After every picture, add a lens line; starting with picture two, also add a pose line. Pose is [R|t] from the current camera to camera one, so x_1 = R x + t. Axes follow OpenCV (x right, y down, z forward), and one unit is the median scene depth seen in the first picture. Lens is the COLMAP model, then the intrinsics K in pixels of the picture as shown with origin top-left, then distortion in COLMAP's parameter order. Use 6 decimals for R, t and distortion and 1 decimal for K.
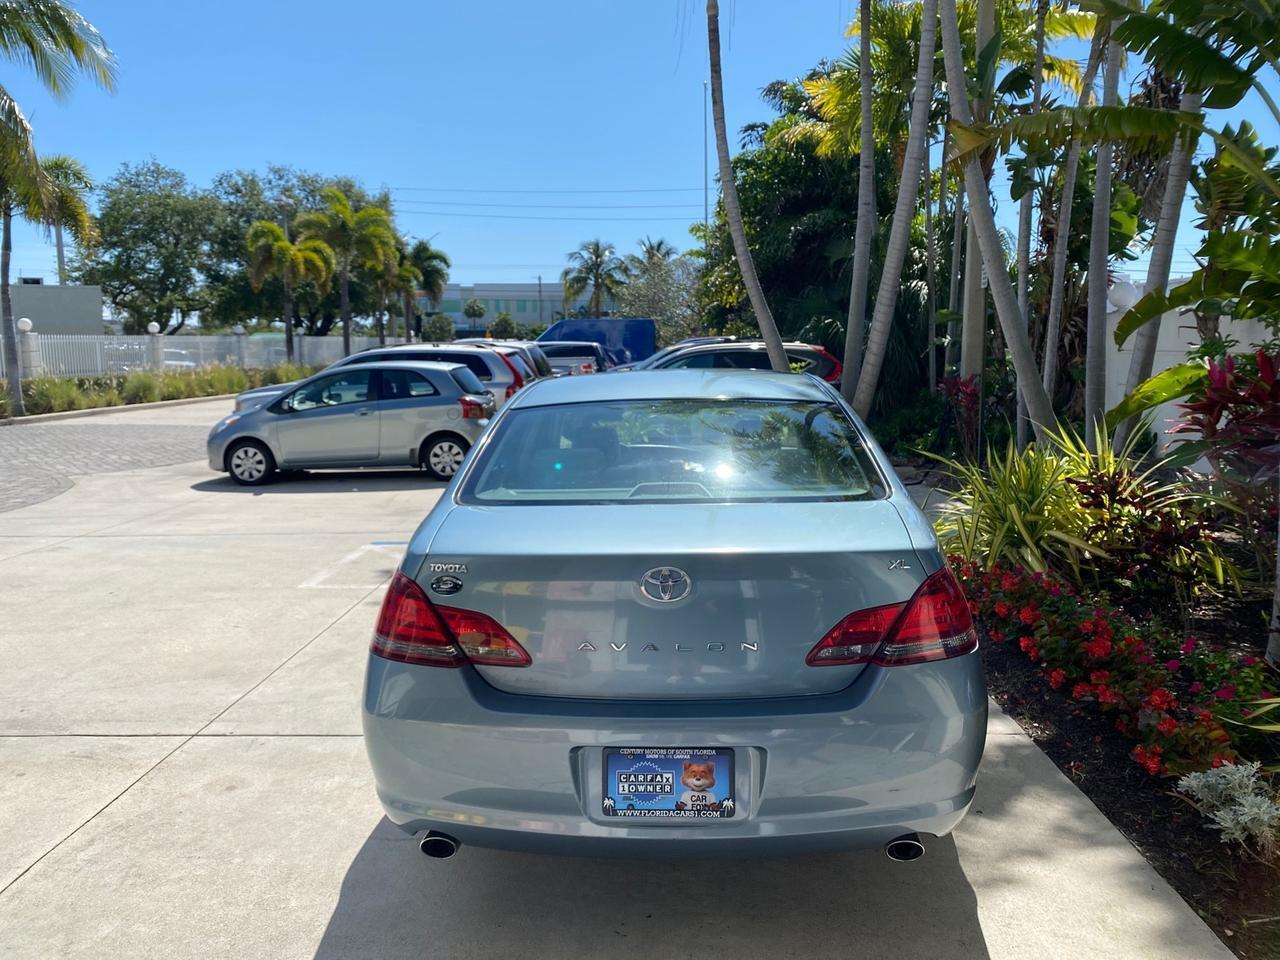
lens RADIAL K [[989.5, 0, 636.5], [0, 989.5, 483.4], [0, 0, 1]] dist [0.007898, -0.010386]
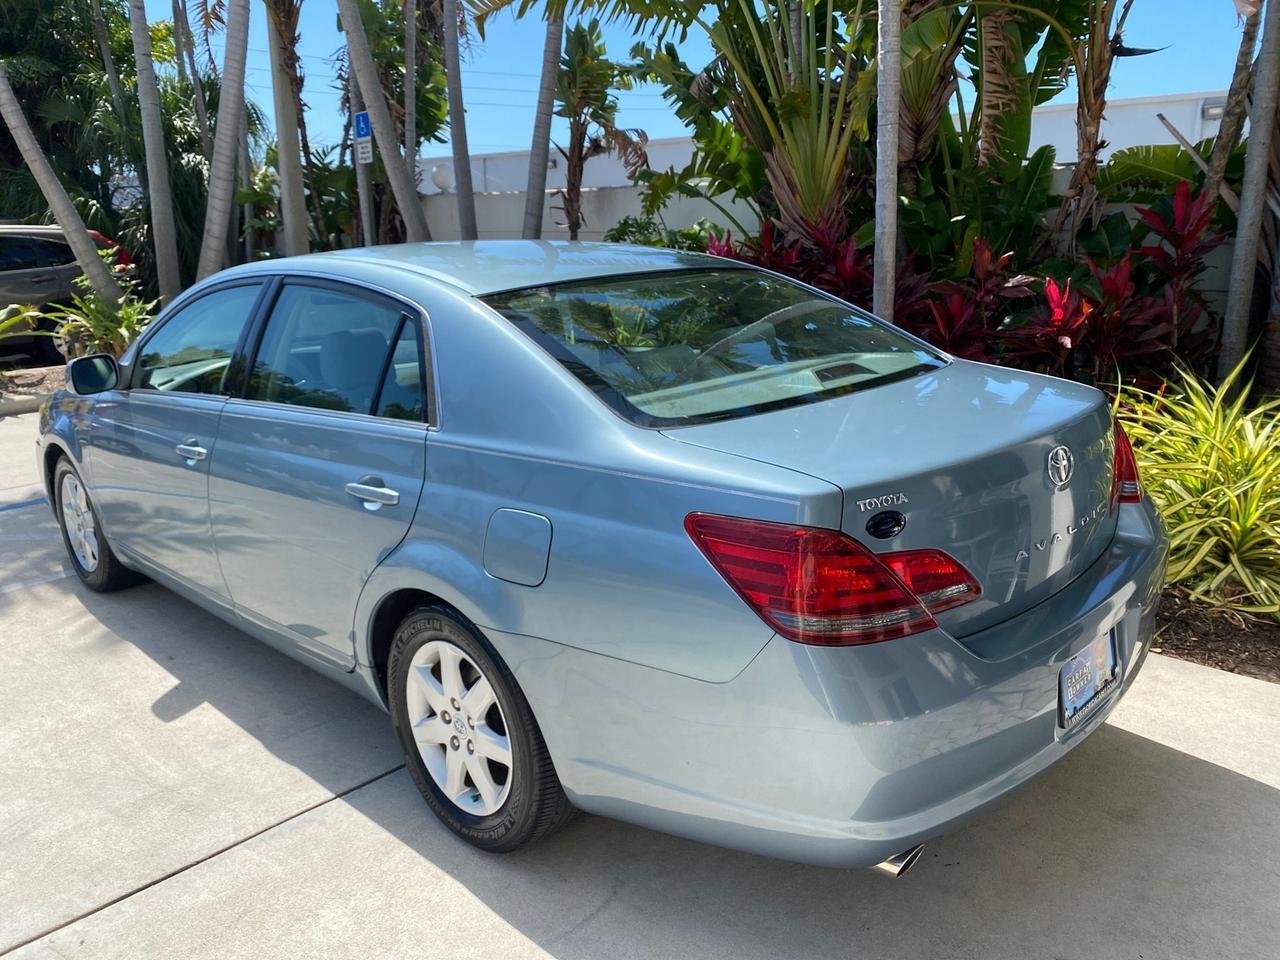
lens RADIAL K [[989.5, 0, 645.6], [0, 989.5, 478.3], [0, 0, 1]] dist [0.007898, -0.010386]
pose [[0.659864, -0.187498, 0.727615, -0.144350], [0.112541, 0.982104, 0.151015, -0.010401], [-0.742909, -0.017762, 0.669157, 0.111881]]
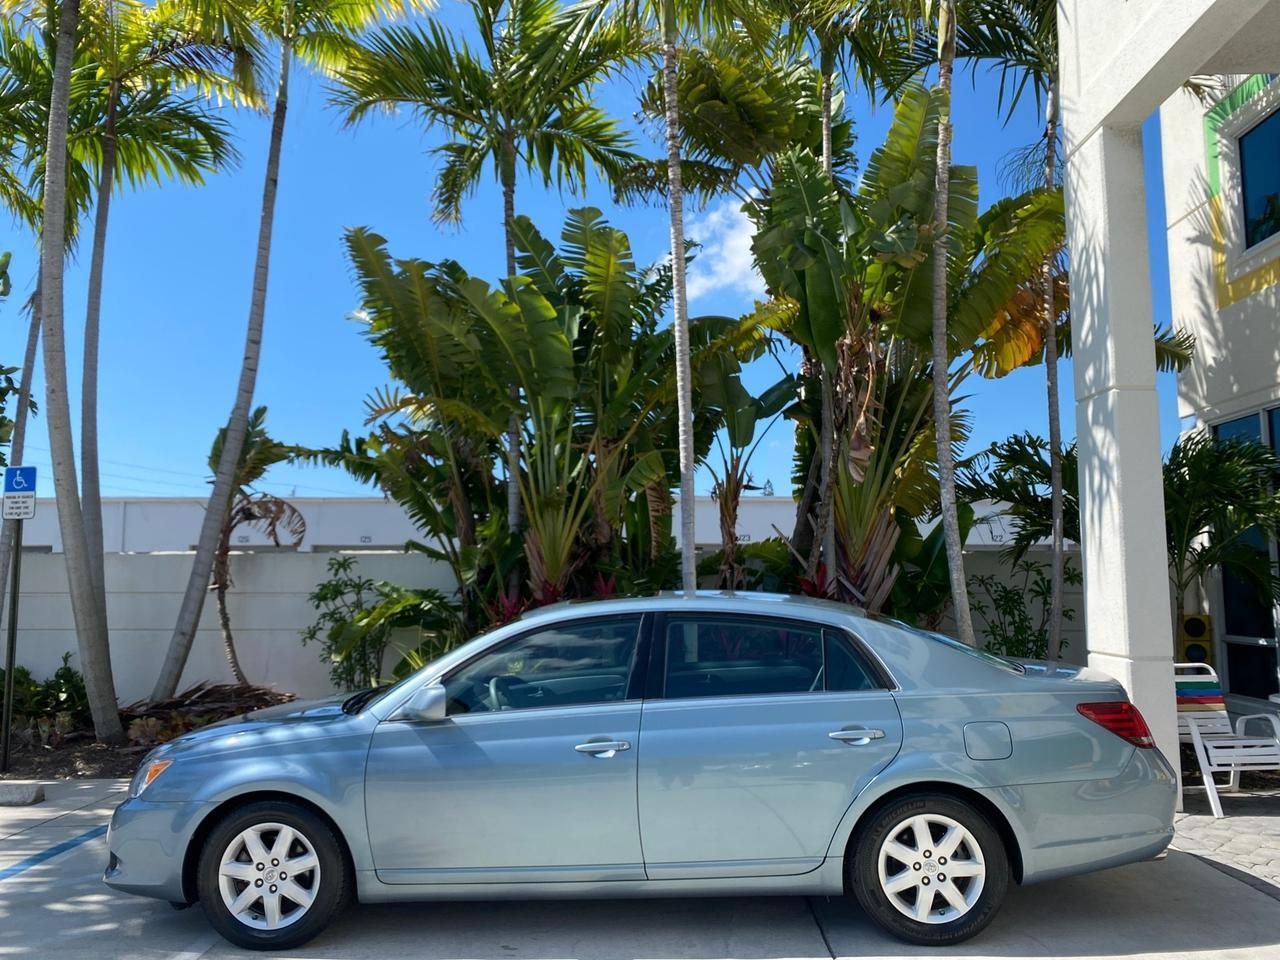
lens RADIAL K [[989.5, 0, 637.1], [0, 989.5, 478.2], [0, 0, 1]] dist [0.007898, -0.010386]
pose [[-0.017736, 0.116783, 0.992999, -0.348442], [0.142924, 0.983252, -0.113084, -0.037739], [-0.989575, 0.139917, -0.034130, 0.327396]]
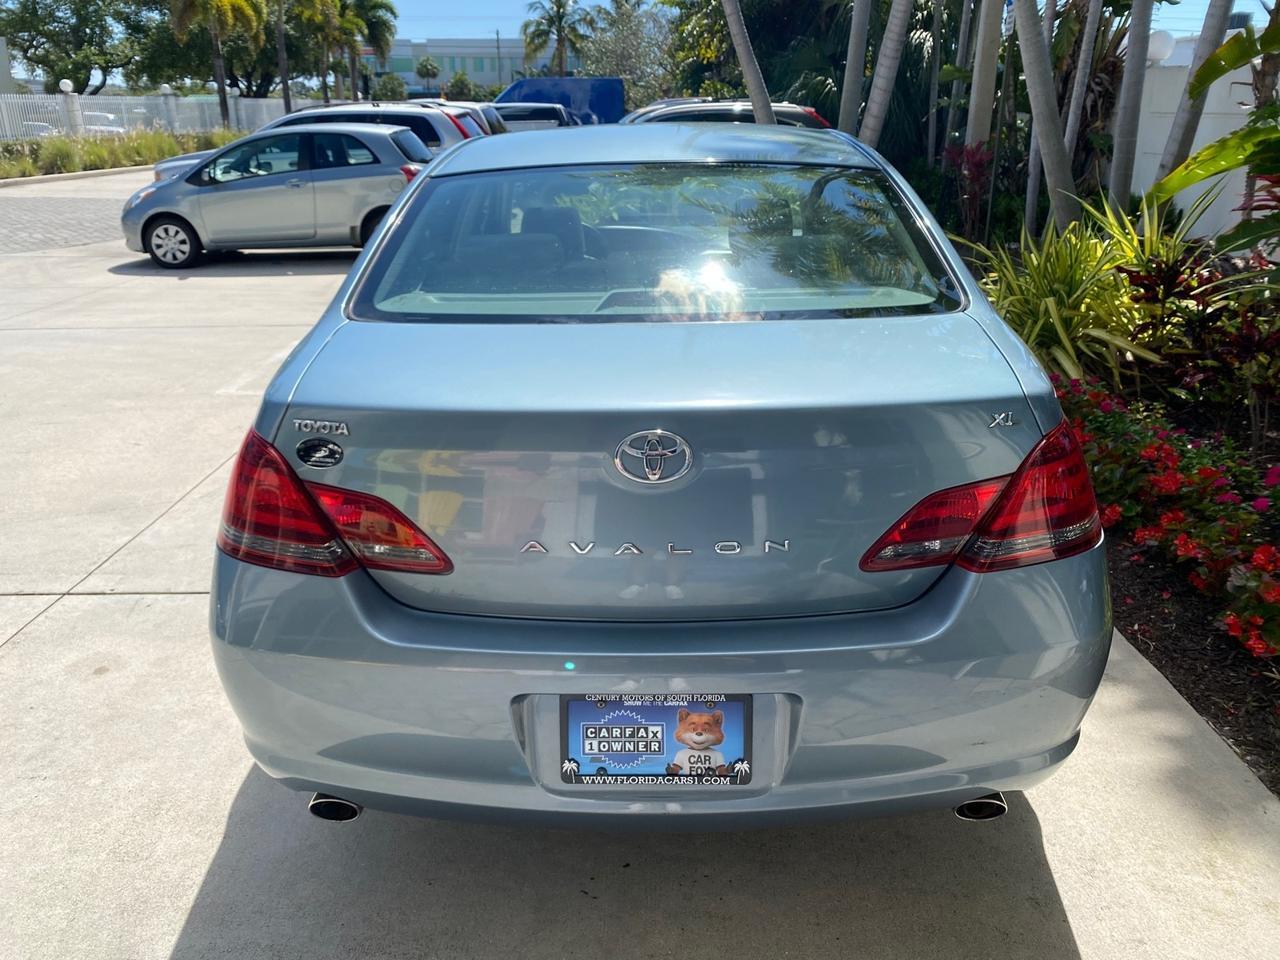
lens RADIAL K [[989.5, 0, 638.1], [0, 989.5, 477.3], [0, 0, 1]] dist [0.007898, -0.010386]
pose [[0.999466, -0.007059, 0.031917, -0.000159], [0.000095, 0.977025, 0.213125, -0.003730], [-0.032688, -0.213008, 0.976503, 0.059288]]
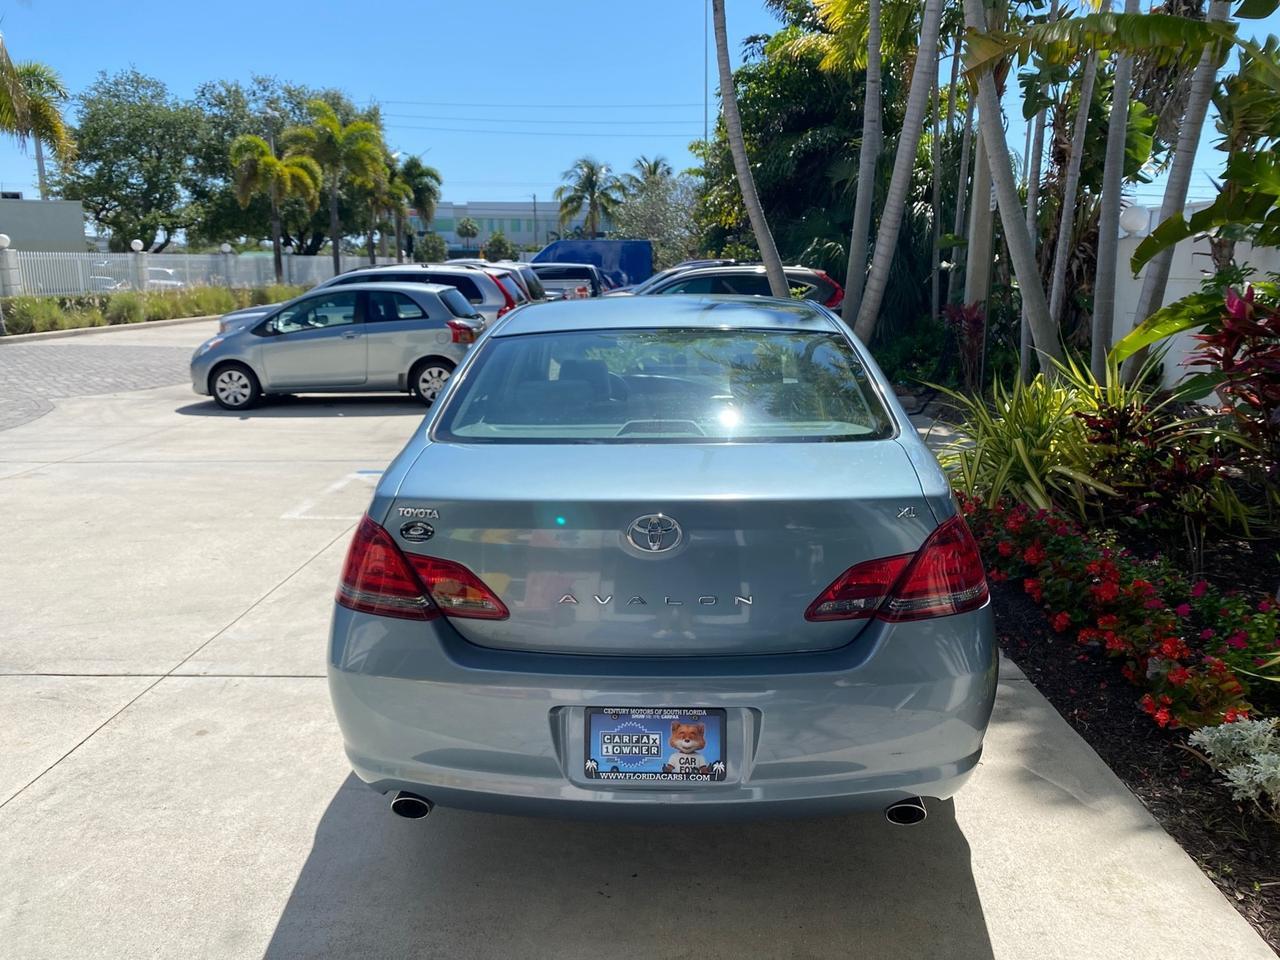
lens RADIAL K [[989.5, 0, 640.7], [0, 989.5, 484.3], [0, 0, 1]] dist [0.007898, -0.010386]
pose [[0.999938, 0.006819, 0.008849, 0.001383], [-0.007475, 0.997046, 0.076442, -0.002159], [-0.008301, -0.076503, 0.997035, 0.014496]]
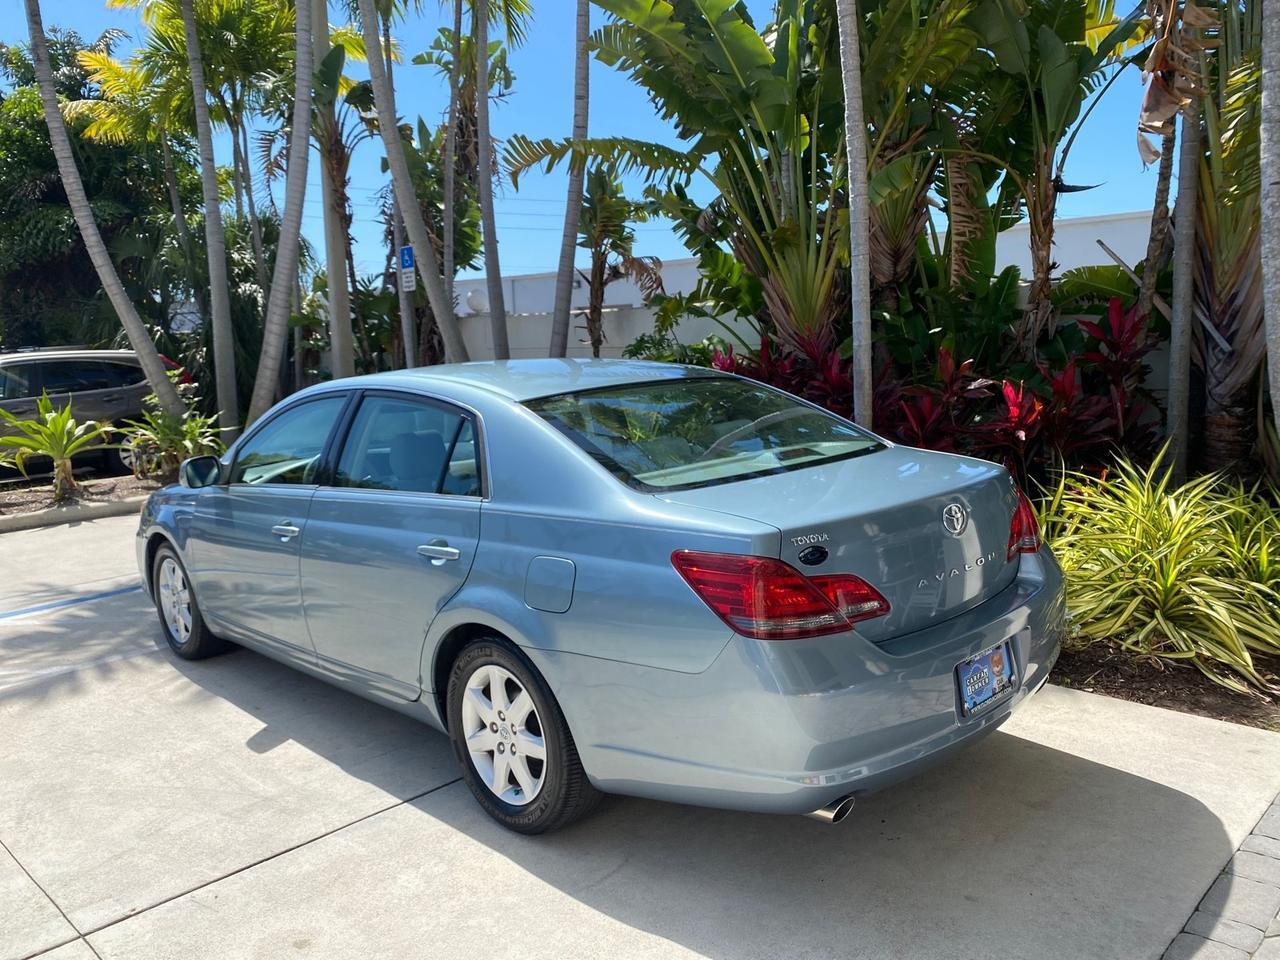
lens RADIAL K [[989.5, 0, 648.0], [0, 989.5, 483.9], [0, 0, 1]] dist [0.007898, -0.010386]
pose [[0.674490, -0.121269, 0.728256, -0.180078], [0.128530, 0.990642, 0.045921, -0.006717], [-0.727010, 0.062629, 0.683765, 0.073807]]
